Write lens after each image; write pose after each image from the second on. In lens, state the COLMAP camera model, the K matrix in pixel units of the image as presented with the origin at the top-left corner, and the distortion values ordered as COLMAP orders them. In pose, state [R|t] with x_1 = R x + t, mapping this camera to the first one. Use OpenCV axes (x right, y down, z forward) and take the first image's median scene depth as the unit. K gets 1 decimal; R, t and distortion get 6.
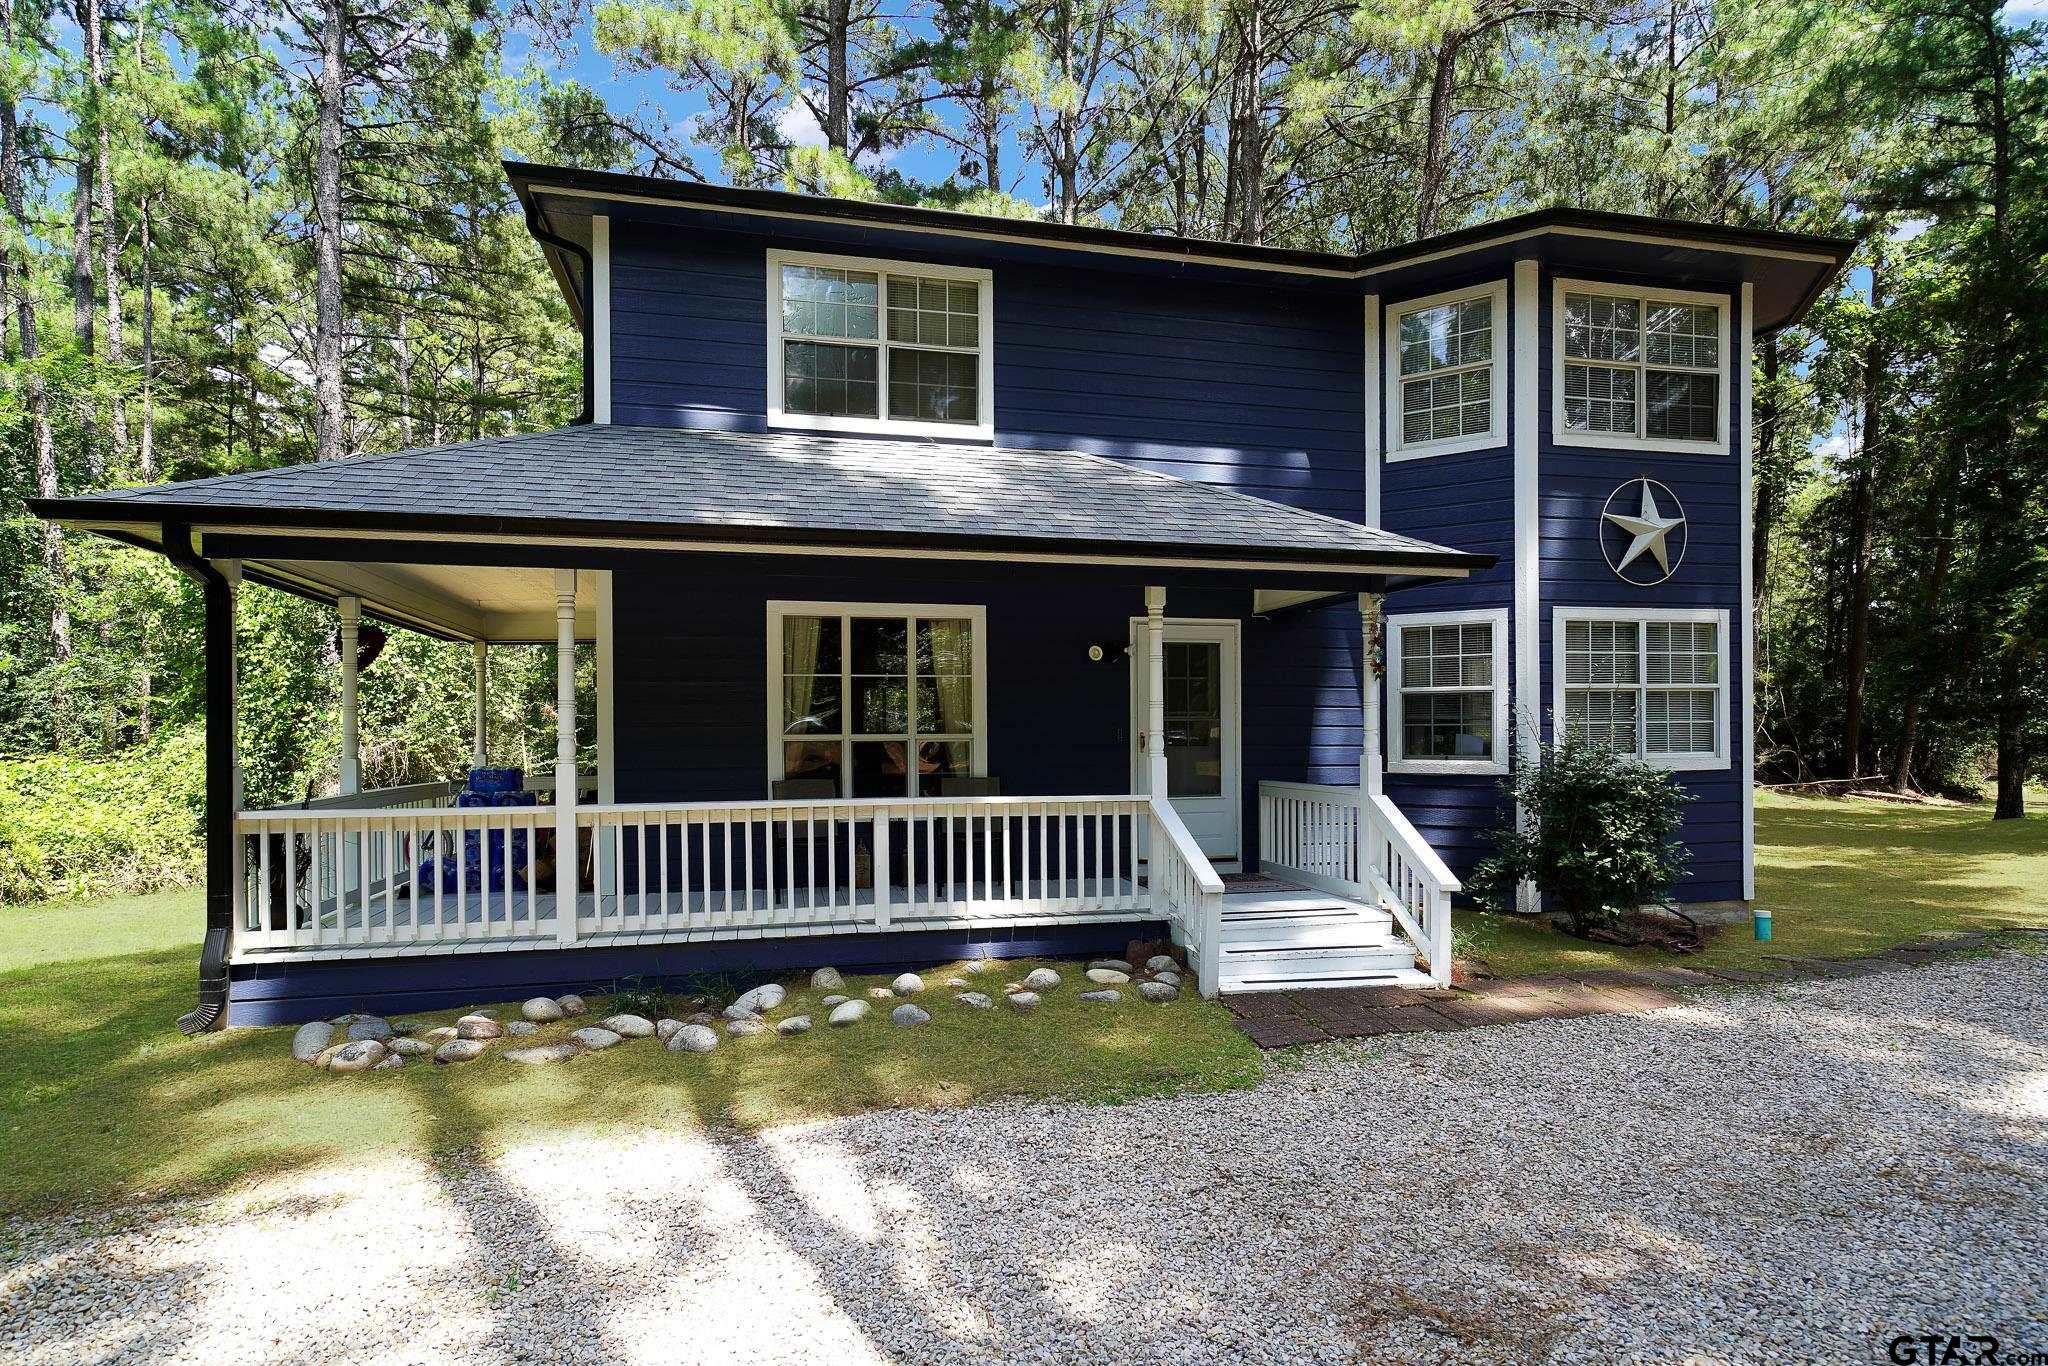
lens RADIAL K [[1062.4, 0, 1011.8], [0, 1062.4, 734.9], [0, 0, 1]] dist [0.005750, 0.000459]
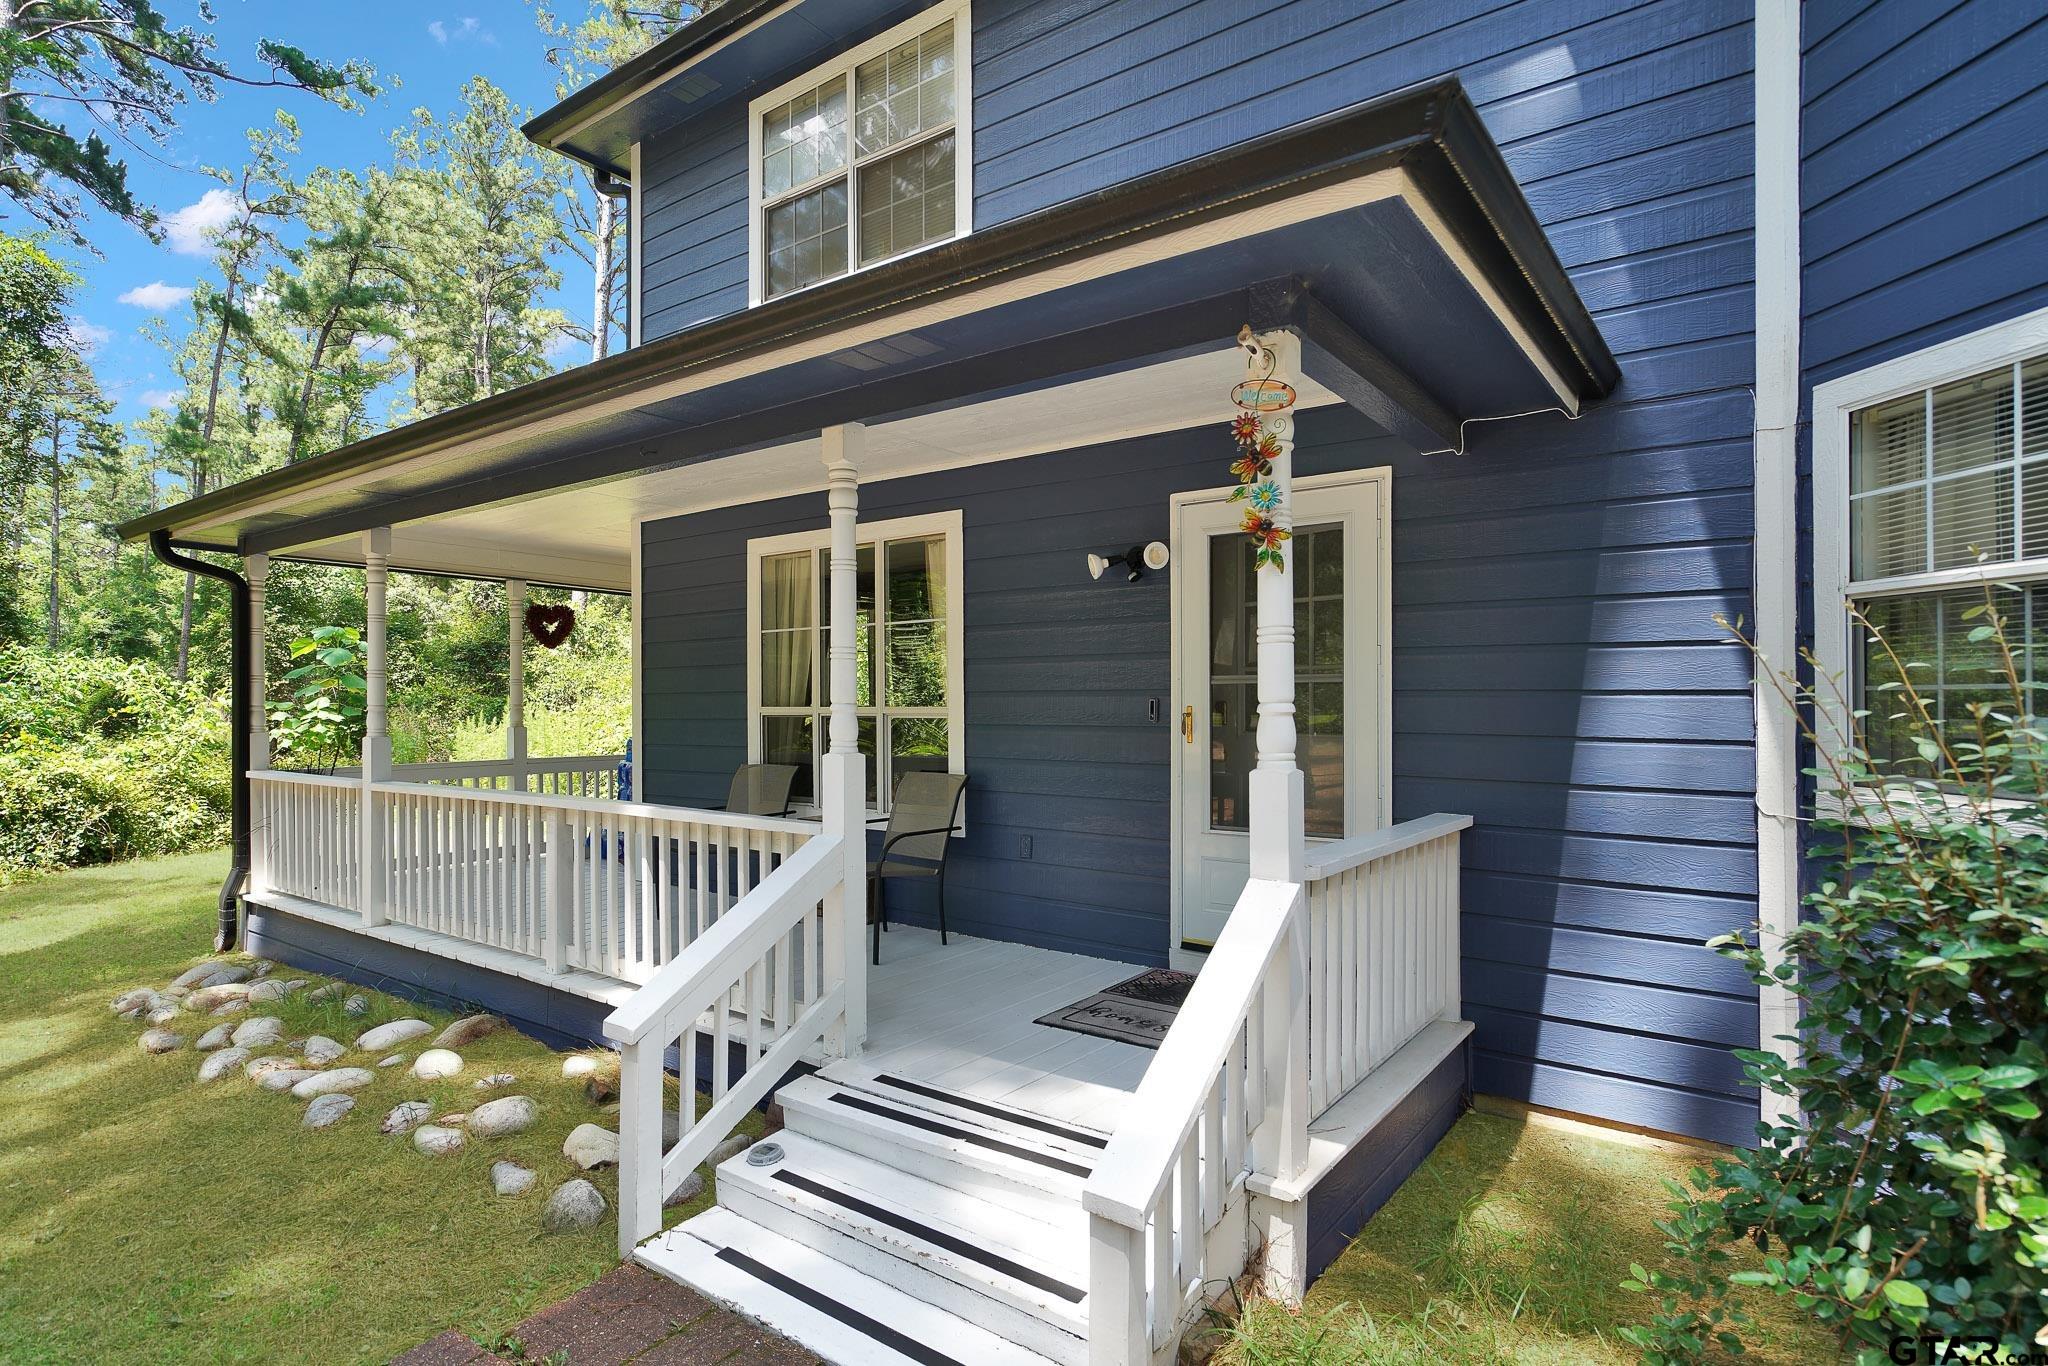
lens RADIAL K [[1062.4, 0, 1020.9], [0, 1062.4, 693.9], [0, 0, 1]] dist [0.005750, 0.000459]
pose [[0.653480, -0.003191, -0.756937, 0.479843], [-0.006664, 0.999928, -0.009969, -0.001894], [0.756914, 0.011559, 0.653412, 0.592886]]
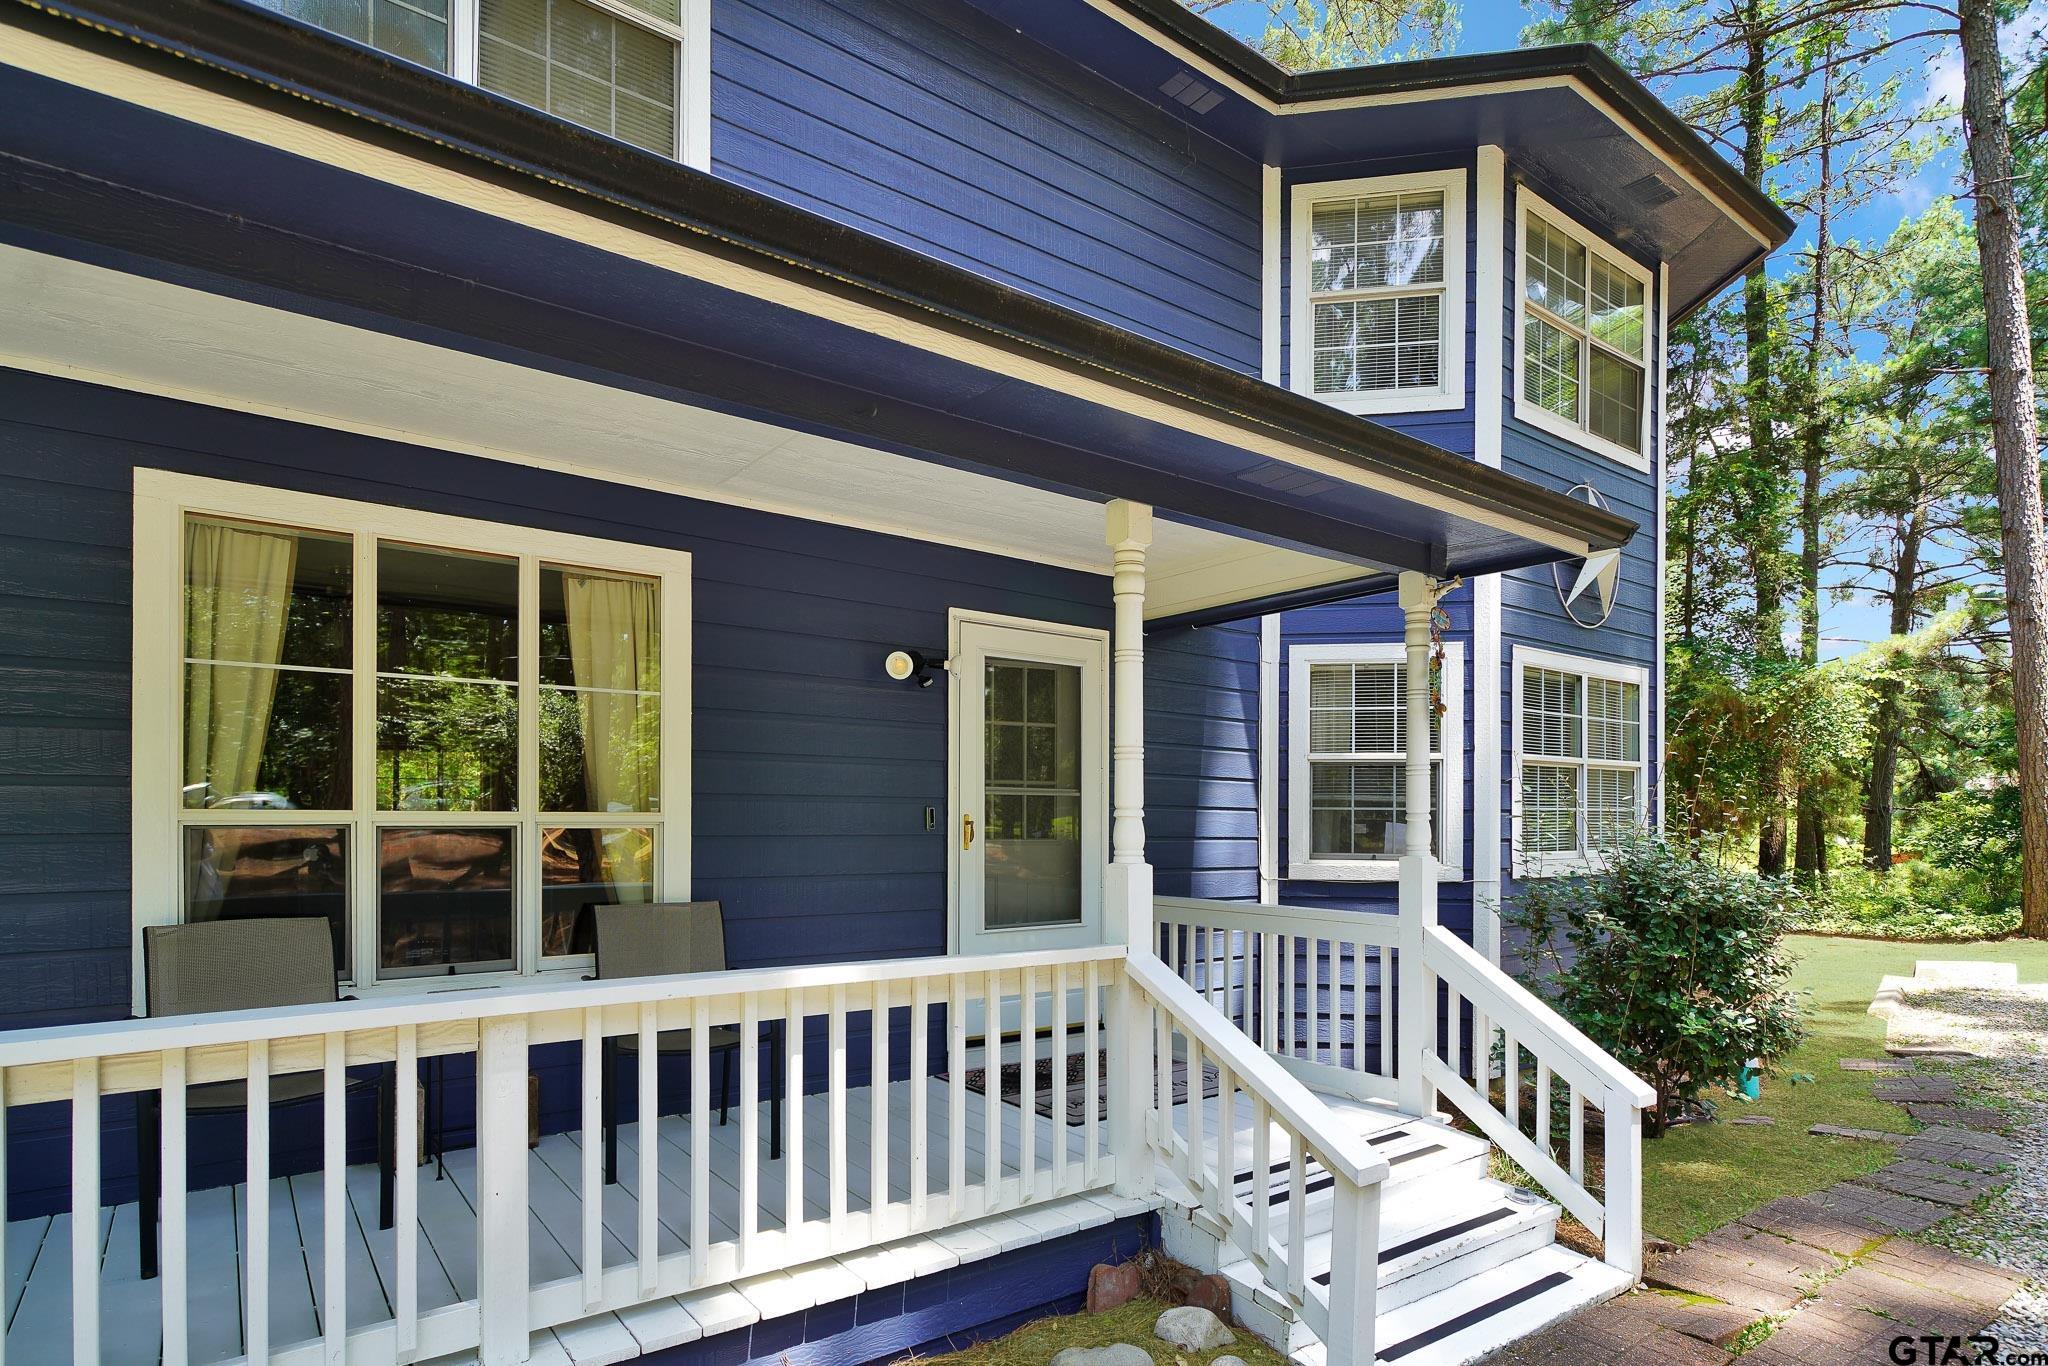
lens RADIAL K [[1084.4, 0, 1009.9], [0, 1084.4, 822.7], [0, 0, 1]] dist [0.006038, 0.001651]
pose [[0.916166, 0.010291, 0.400667, -0.088547], [-0.009852, 0.999946, -0.003156, 0.003916], [-0.400678, -0.001056, 0.916218, 0.471548]]
